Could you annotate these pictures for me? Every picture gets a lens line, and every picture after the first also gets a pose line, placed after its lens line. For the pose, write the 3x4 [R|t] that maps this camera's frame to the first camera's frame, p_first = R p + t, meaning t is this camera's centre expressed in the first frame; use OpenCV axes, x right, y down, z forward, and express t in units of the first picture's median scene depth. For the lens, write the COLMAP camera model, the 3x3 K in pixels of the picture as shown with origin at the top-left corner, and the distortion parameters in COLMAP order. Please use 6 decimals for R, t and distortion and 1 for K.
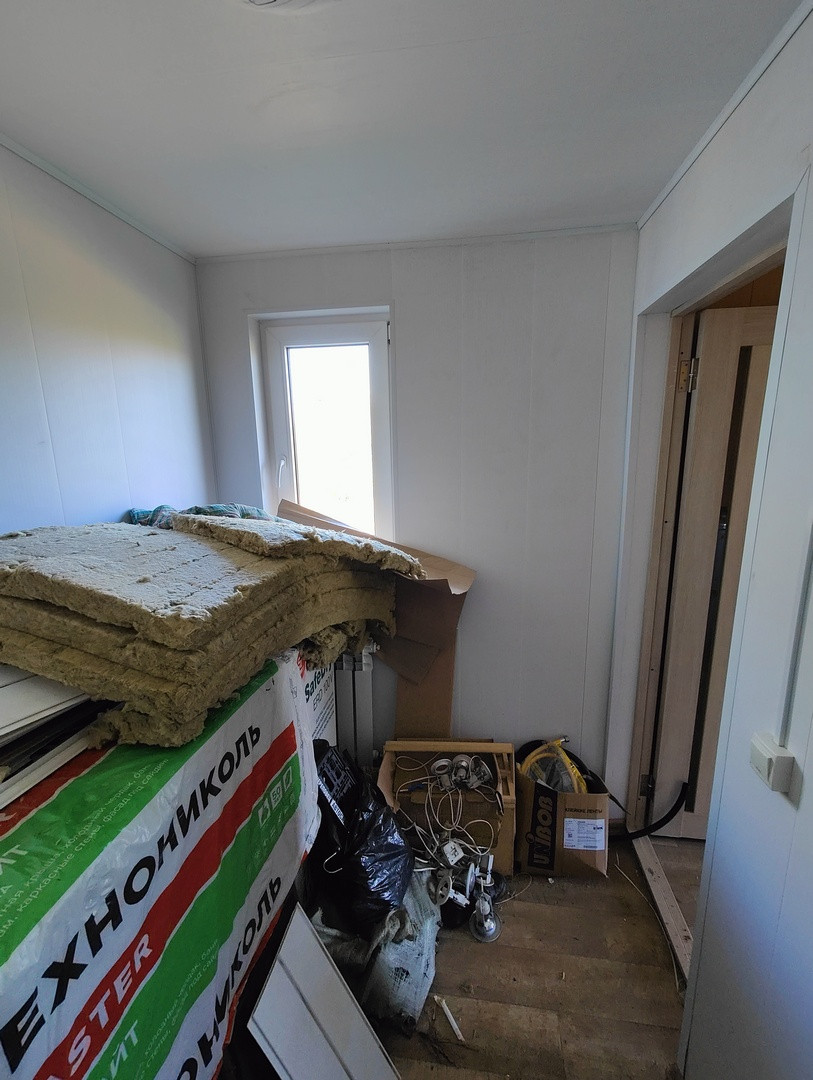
lens RADIAL K [[472.3, 0, 408.9], [0, 472.3, 541.4], [0, 0, 1]] dist [-0.000702, -0.000359]
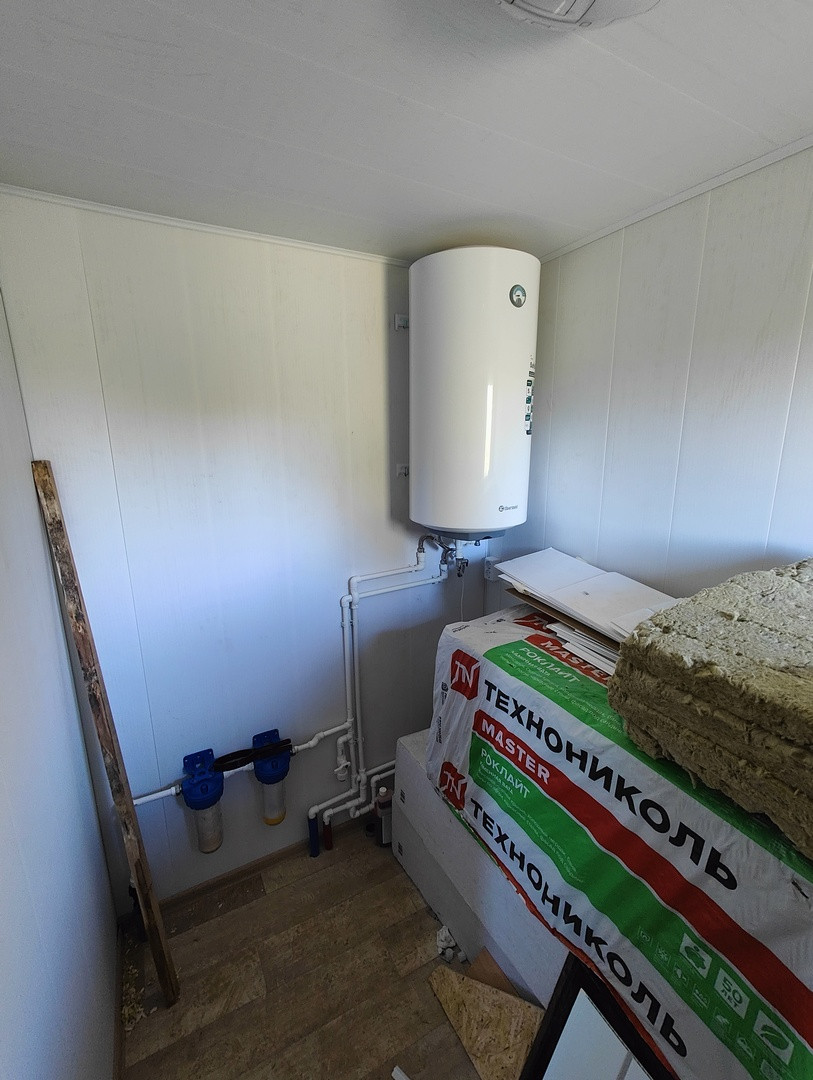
lens RADIAL K [[472.3, 0, 408.3], [0, 472.3, 540.9], [0, 0, 1]] dist [-0.000702, -0.000359]
pose [[-0.800570, 0.172200, -0.573964, 0.512278], [-0.101012, 0.905335, 0.412510, -0.409478], [0.590664, 0.388221, -0.707390, 1.344215]]
